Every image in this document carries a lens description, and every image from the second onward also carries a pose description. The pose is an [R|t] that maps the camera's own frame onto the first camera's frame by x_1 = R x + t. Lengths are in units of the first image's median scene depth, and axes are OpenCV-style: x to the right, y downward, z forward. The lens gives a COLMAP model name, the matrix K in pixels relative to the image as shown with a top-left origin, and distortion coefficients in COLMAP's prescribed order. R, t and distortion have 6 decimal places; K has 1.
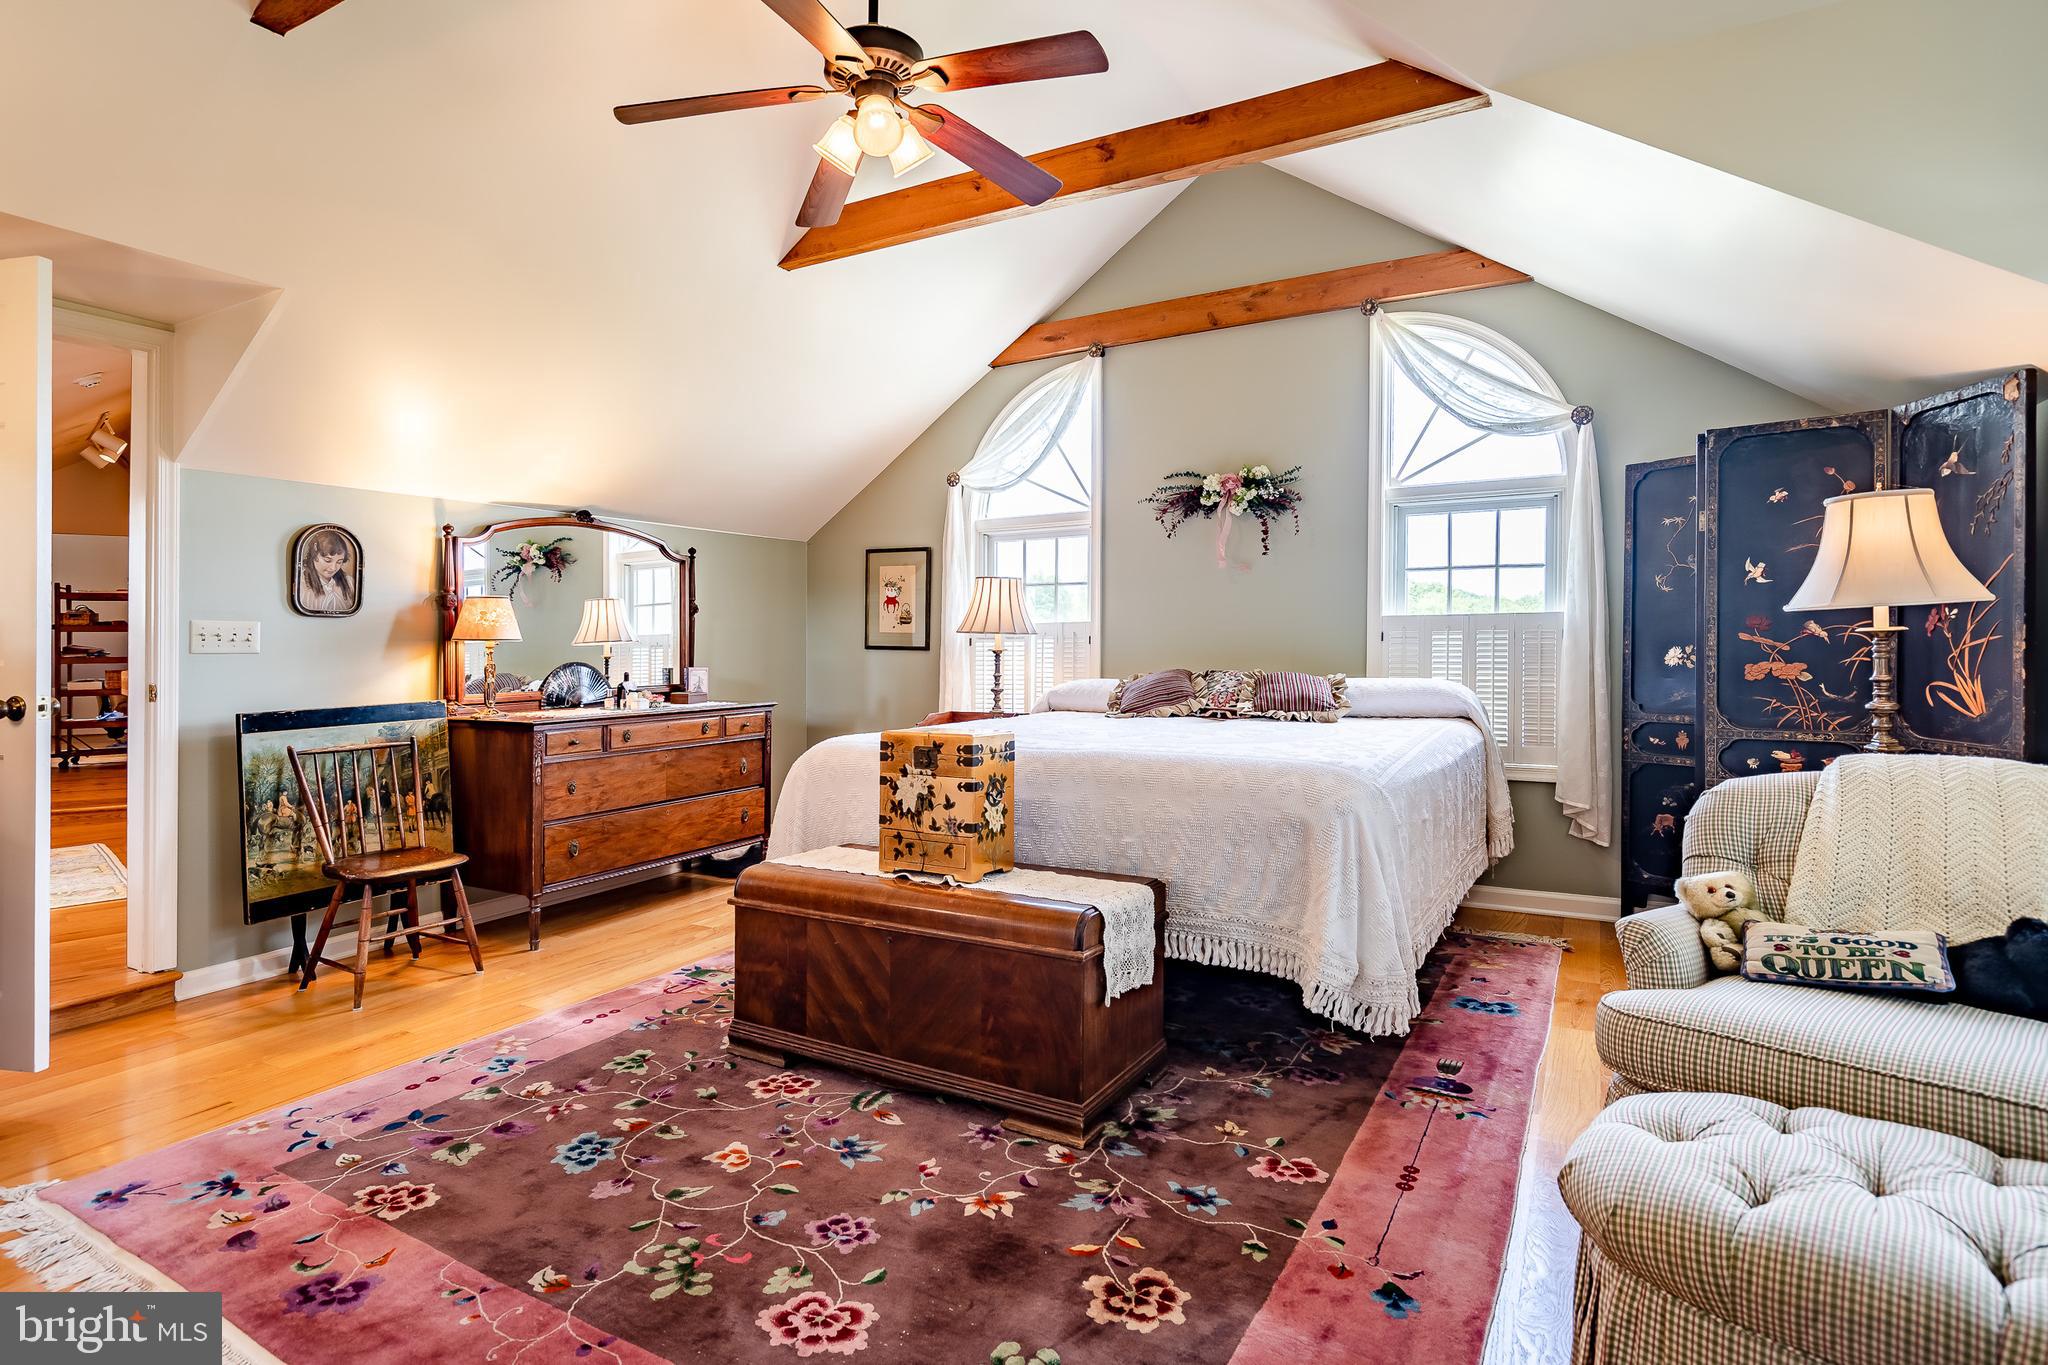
lens RADIAL K [[1038.6, 0, 1022.1], [0, 1038.6, 670.0], [0, 0, 1]] dist [0.002185, 0.000141]
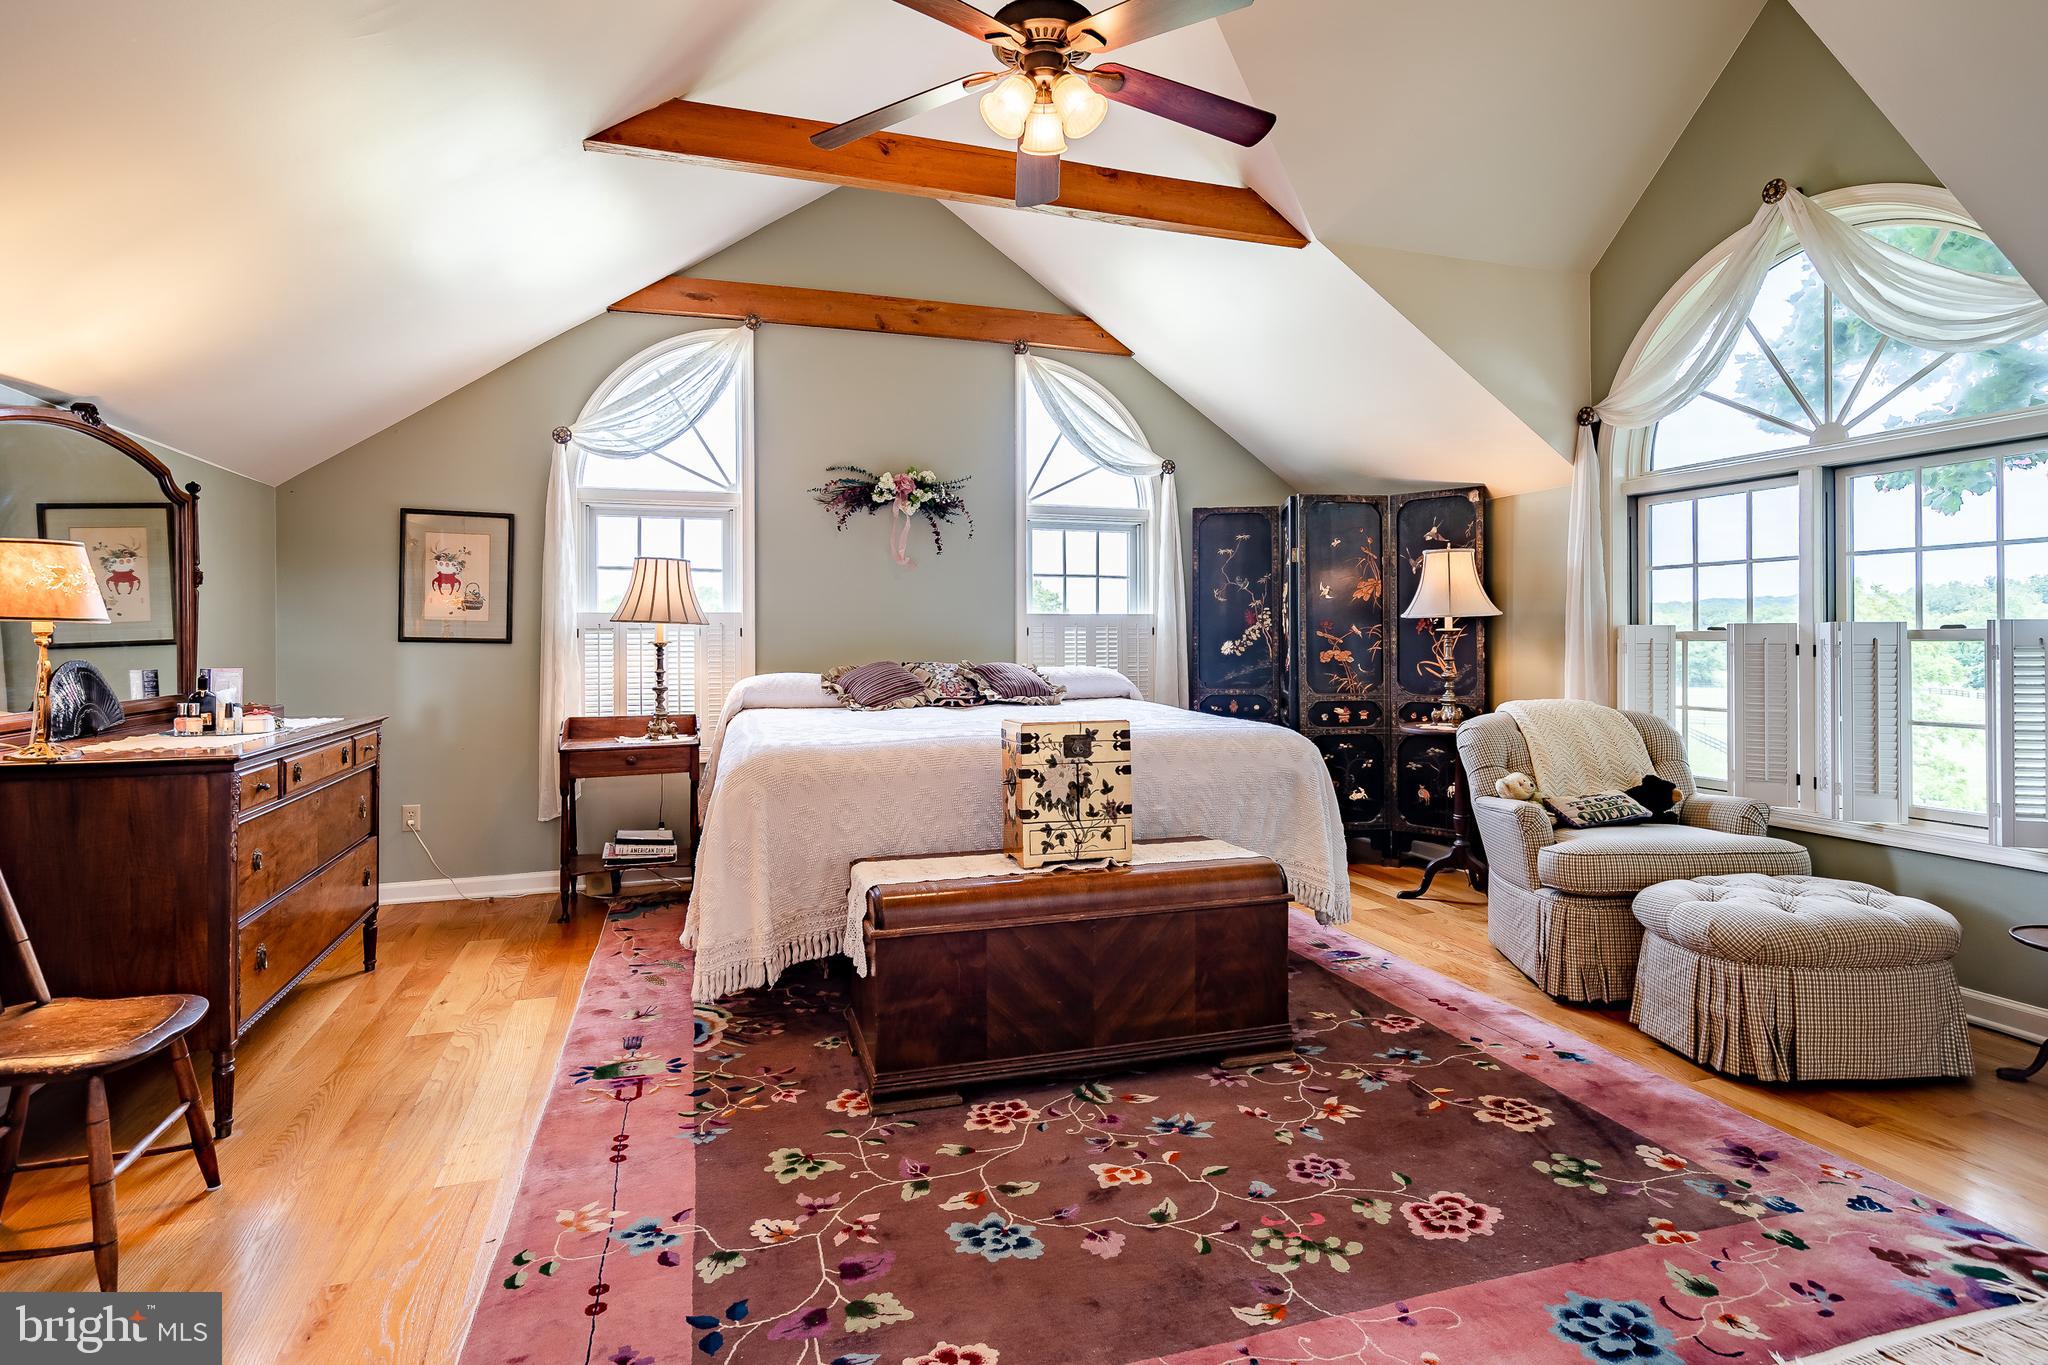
lens RADIAL K [[1047.2, 0, 1018.9], [0, 1047.2, 662.6], [0, 0, 1]] dist [0.002244, 0.000798]
pose [[0.674473, -0.010762, 0.738221, -0.857452], [0.015181, 0.999885, 0.000707, 0.002330], [-0.738143, 0.010730, 0.674559, 0.349683]]
